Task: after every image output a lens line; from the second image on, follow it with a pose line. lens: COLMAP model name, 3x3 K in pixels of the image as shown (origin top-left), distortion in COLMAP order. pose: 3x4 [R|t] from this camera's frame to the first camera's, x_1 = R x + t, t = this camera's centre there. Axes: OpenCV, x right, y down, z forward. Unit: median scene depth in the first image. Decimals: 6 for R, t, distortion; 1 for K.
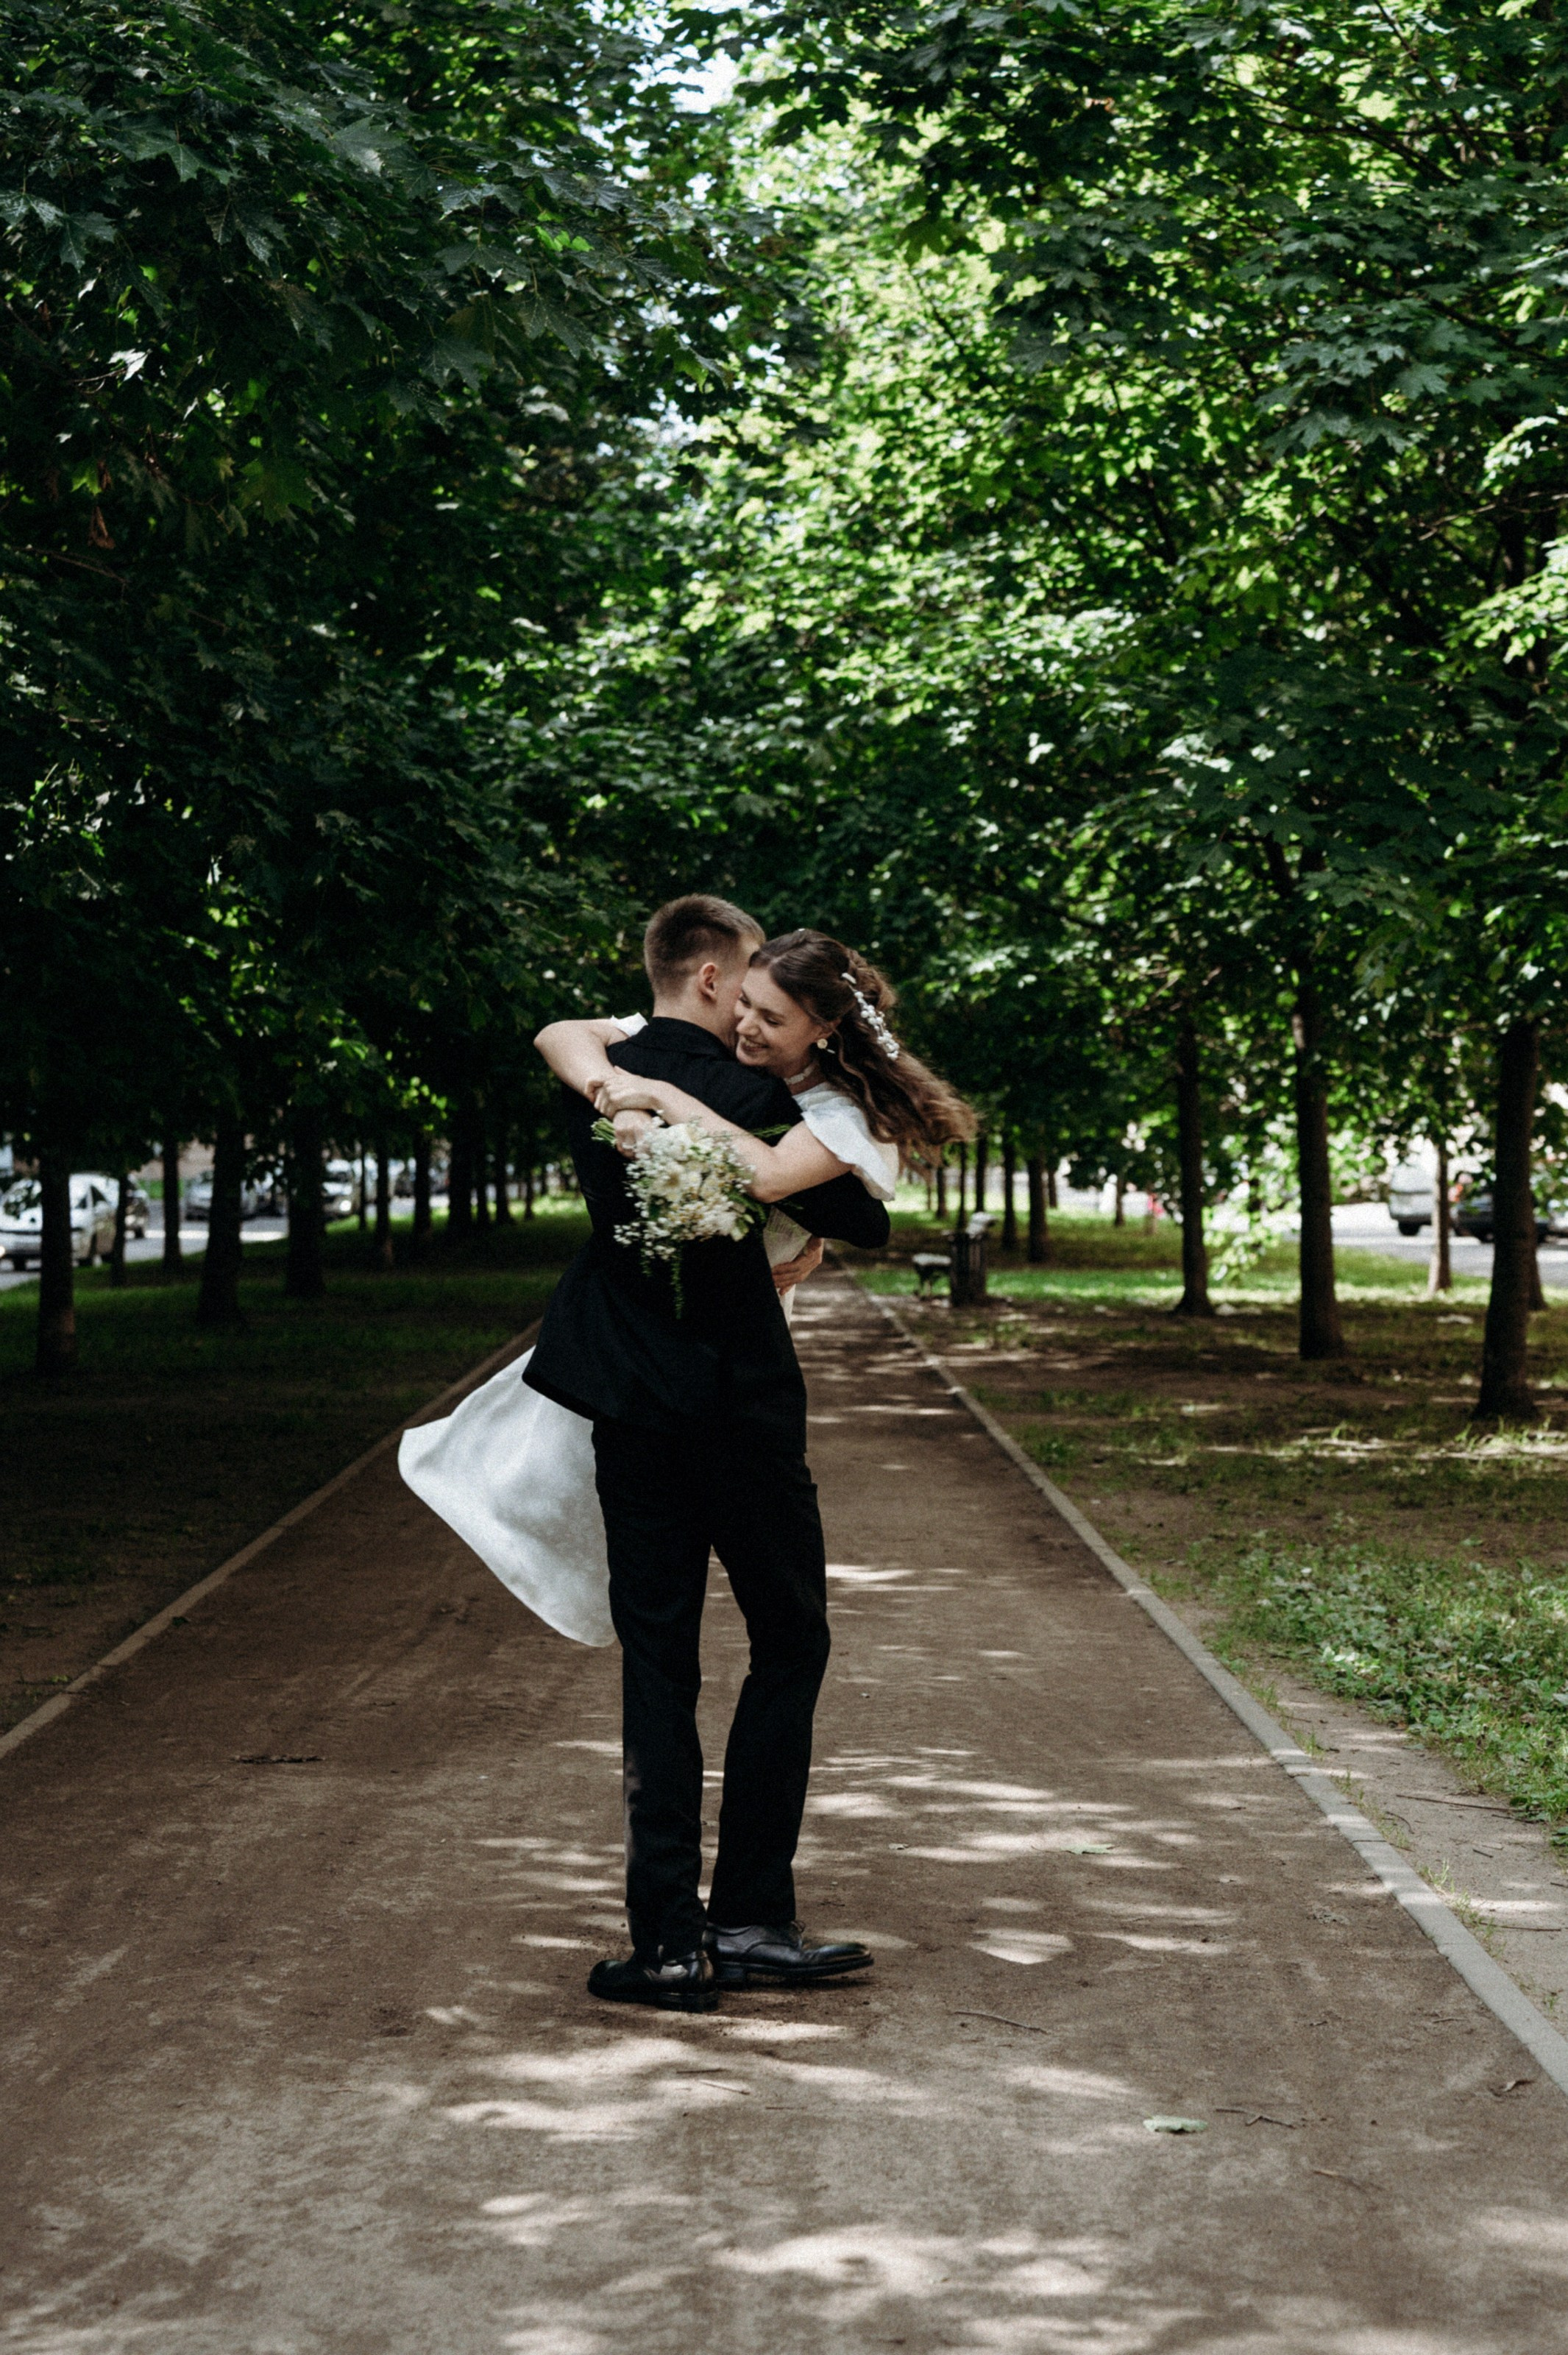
lens RADIAL K [[3943.1, 0, 787.1], [0, 3943.1, 1184.0], [0, 0, 1]] dist [0.070481, 0.000000]
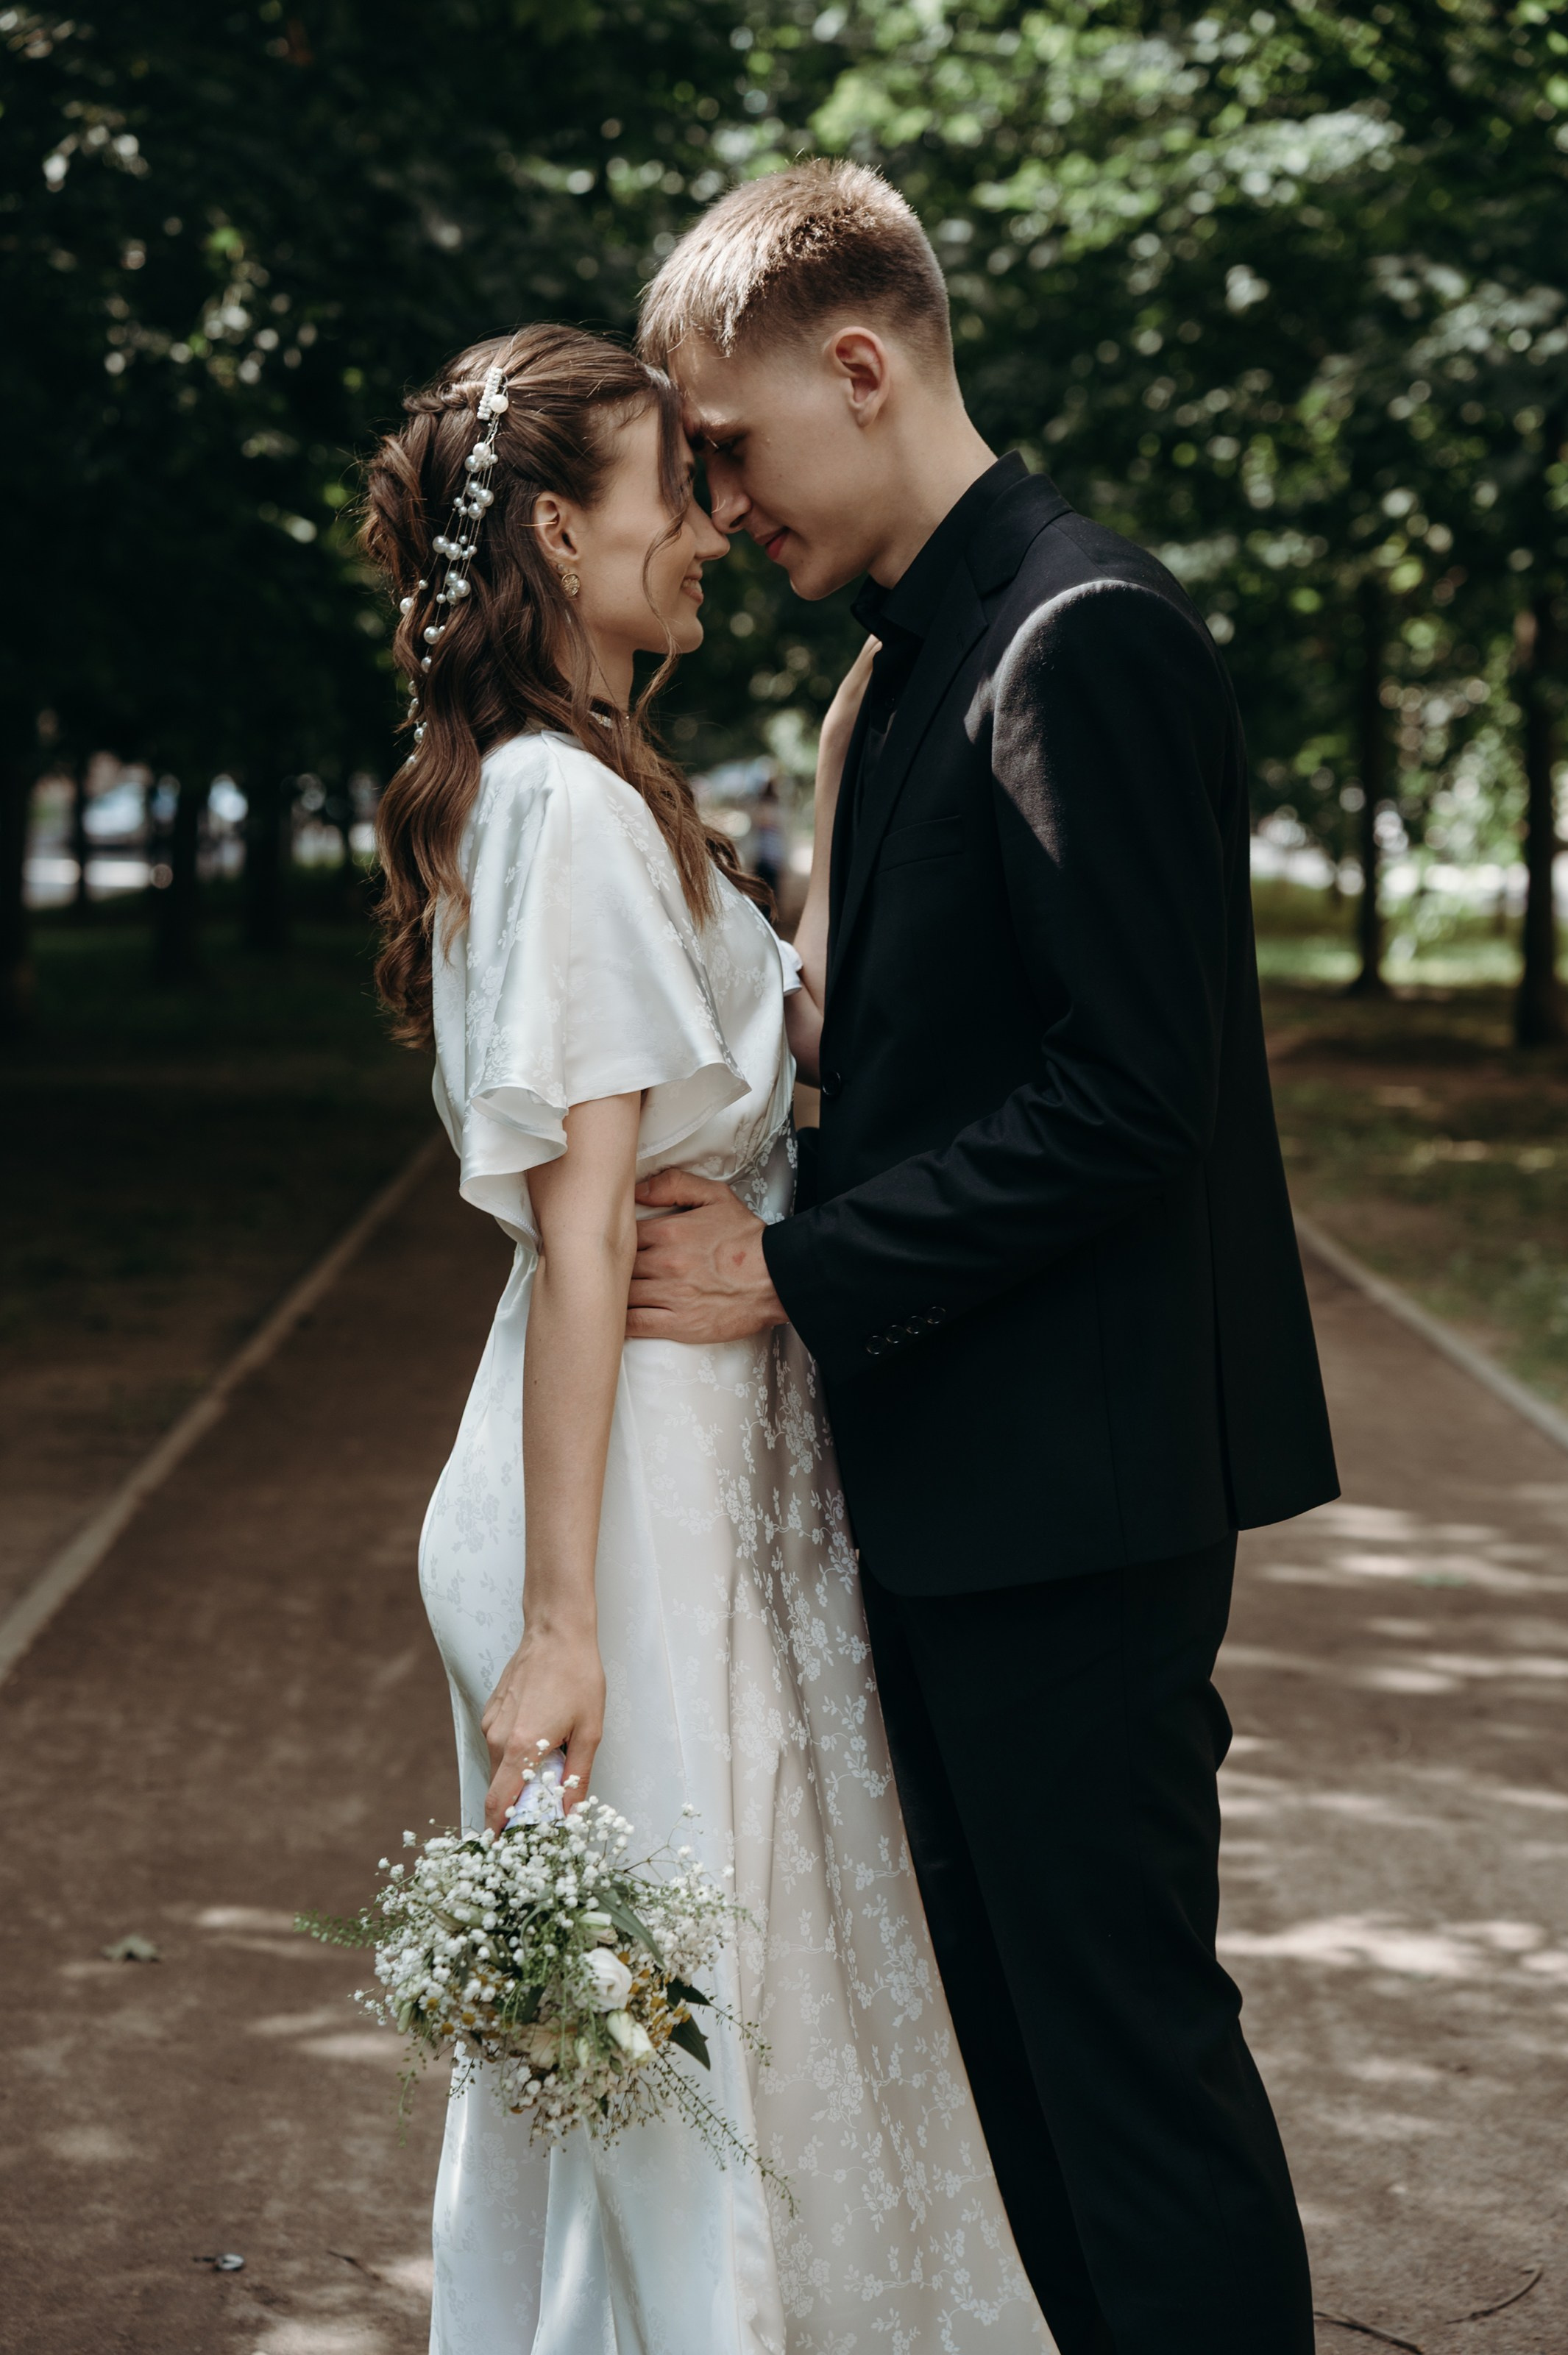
lens RADIAL K [[4867.2, 0, 780.8], [0, 4867.2, 1176.0], [0, 0, 1]] dist [0.412338, 0.000000]
pose [[0.999788, 0.019658, -0.006056, -0.023133], [-0.019172, 0.997232, 0.071833, -0.000001], [0.007452, -0.071702, 0.997398, -0.035618]]
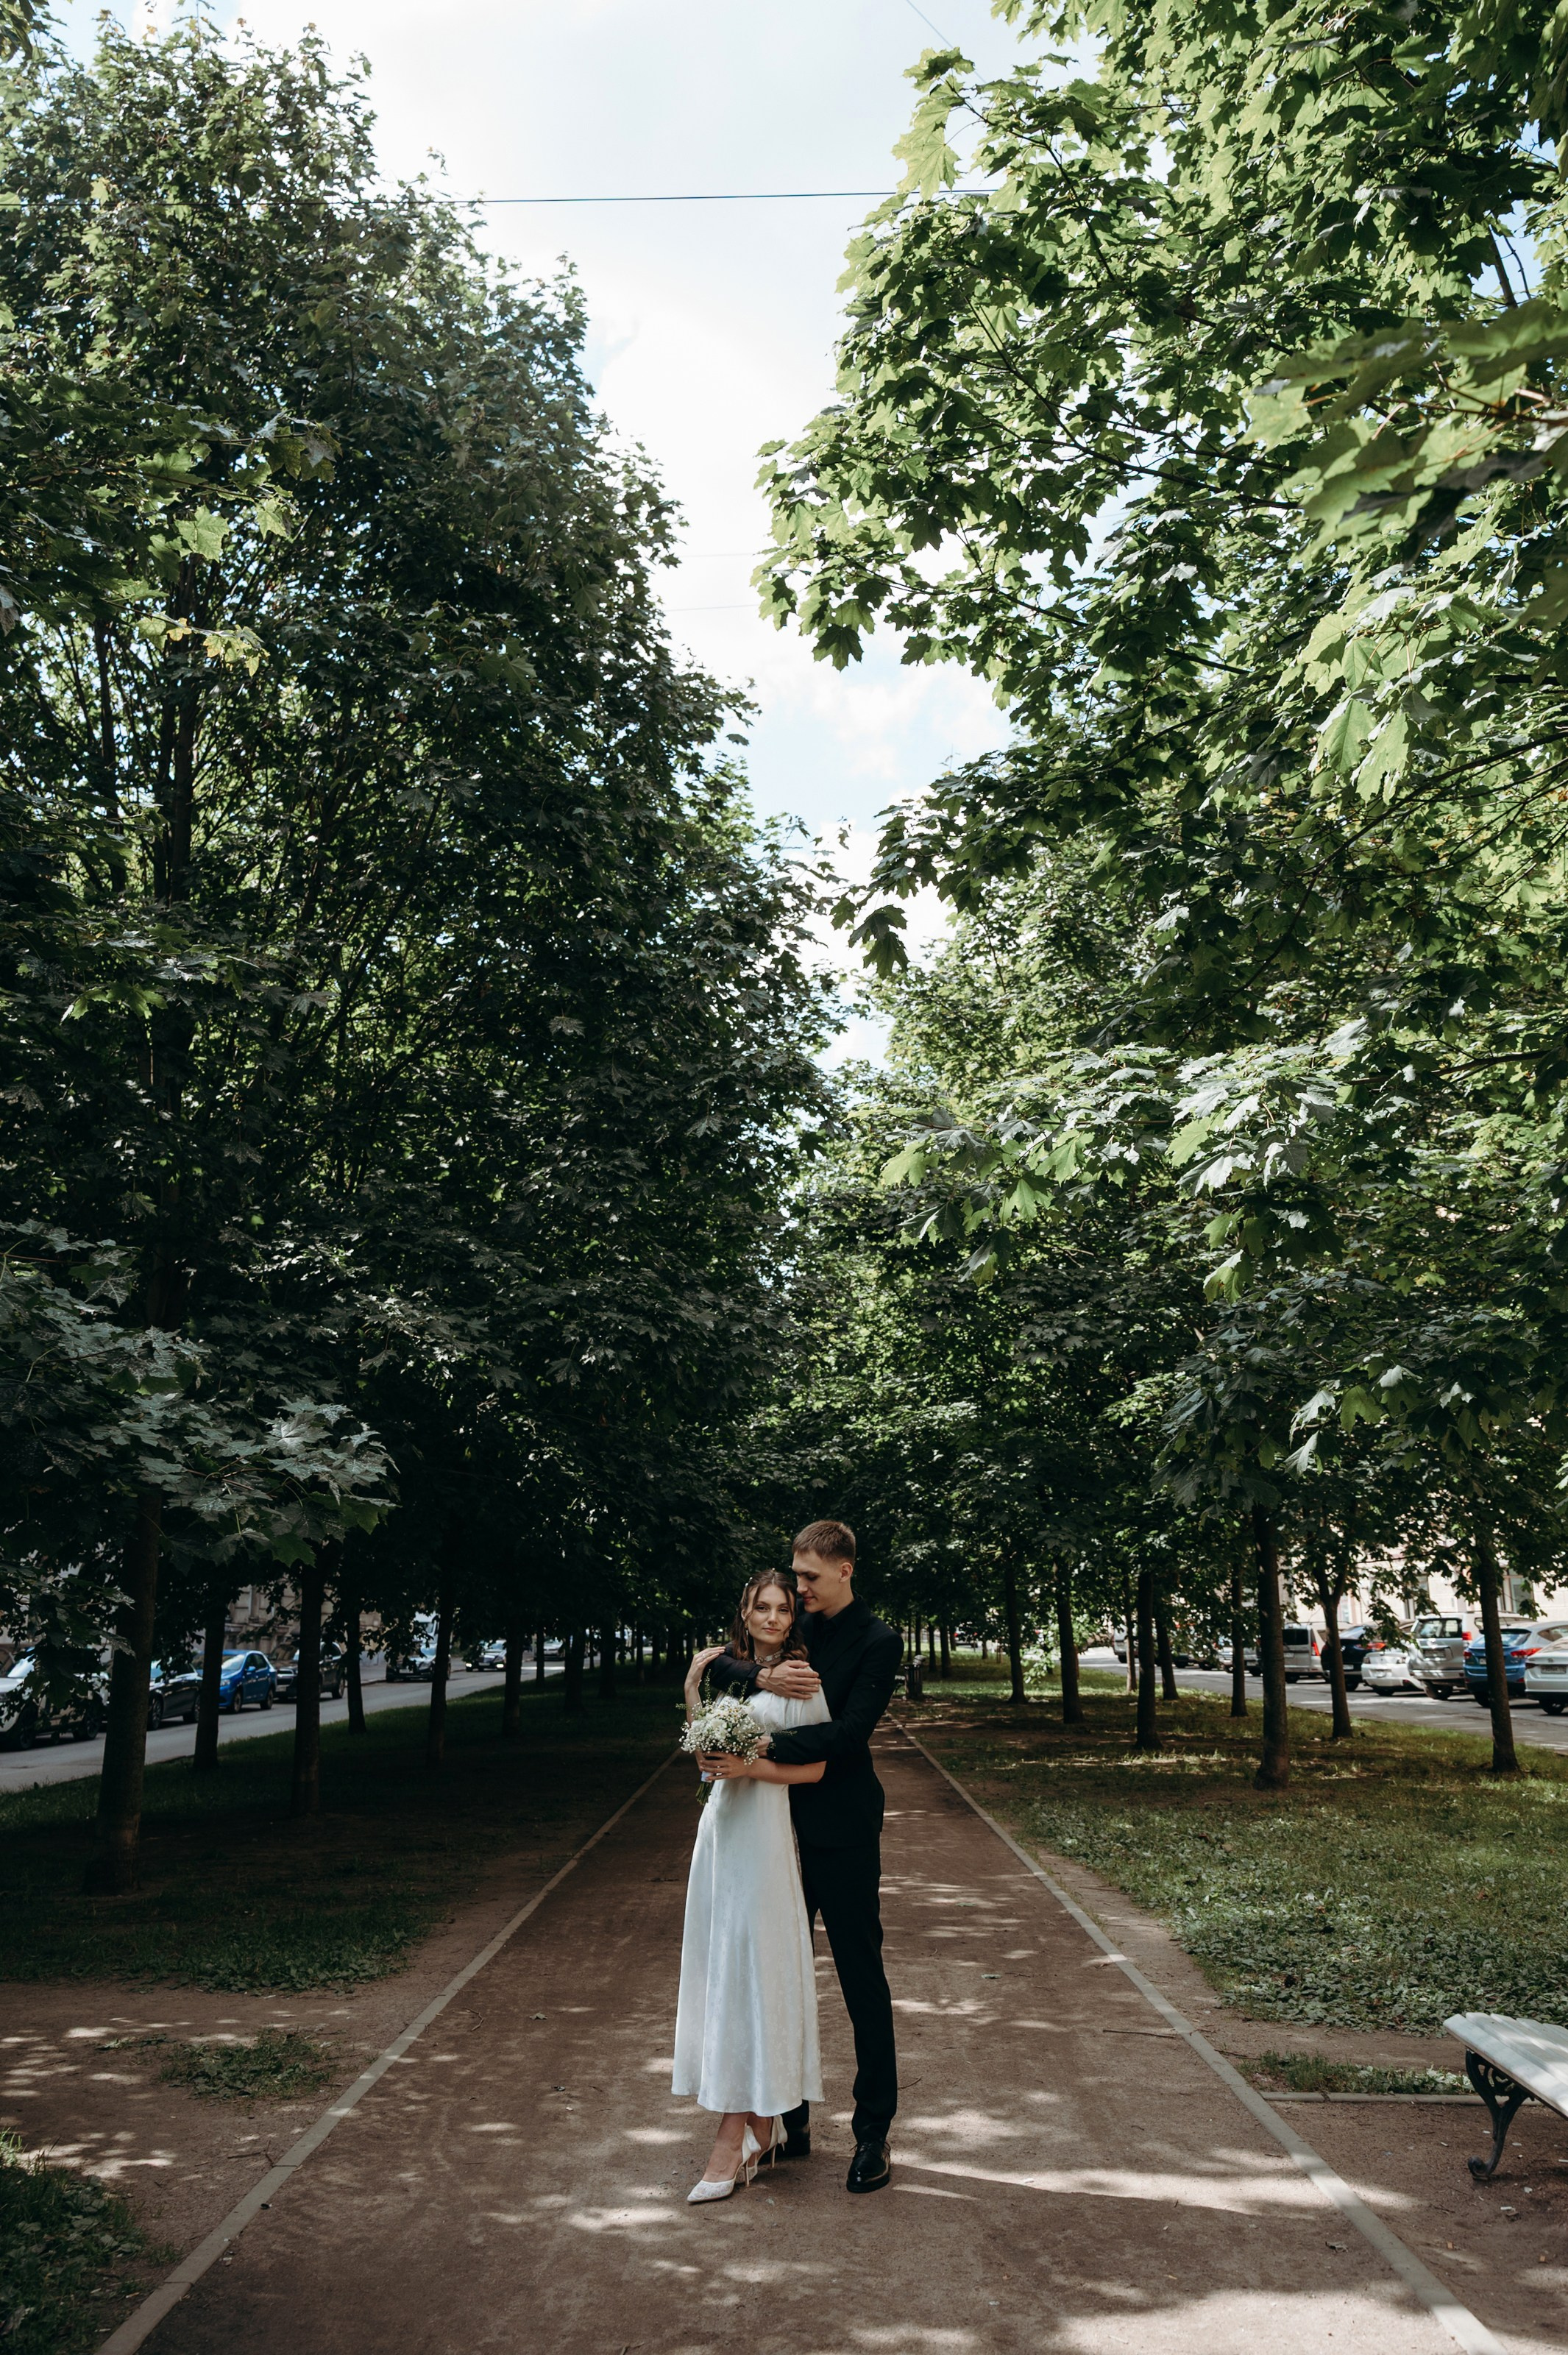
lens RADIAL K [[1835.5, 0, 779.1], [0, 1835.5, 1178.7], [0, 0, 1]] dist [0.040179, 0.000146]
pose [[0.999667, -0.015114, -0.020895, -0.006812], [0.009604, 0.970161, -0.242273, -0.004573], [0.023933, 0.241992, 0.969983, -0.129942]]
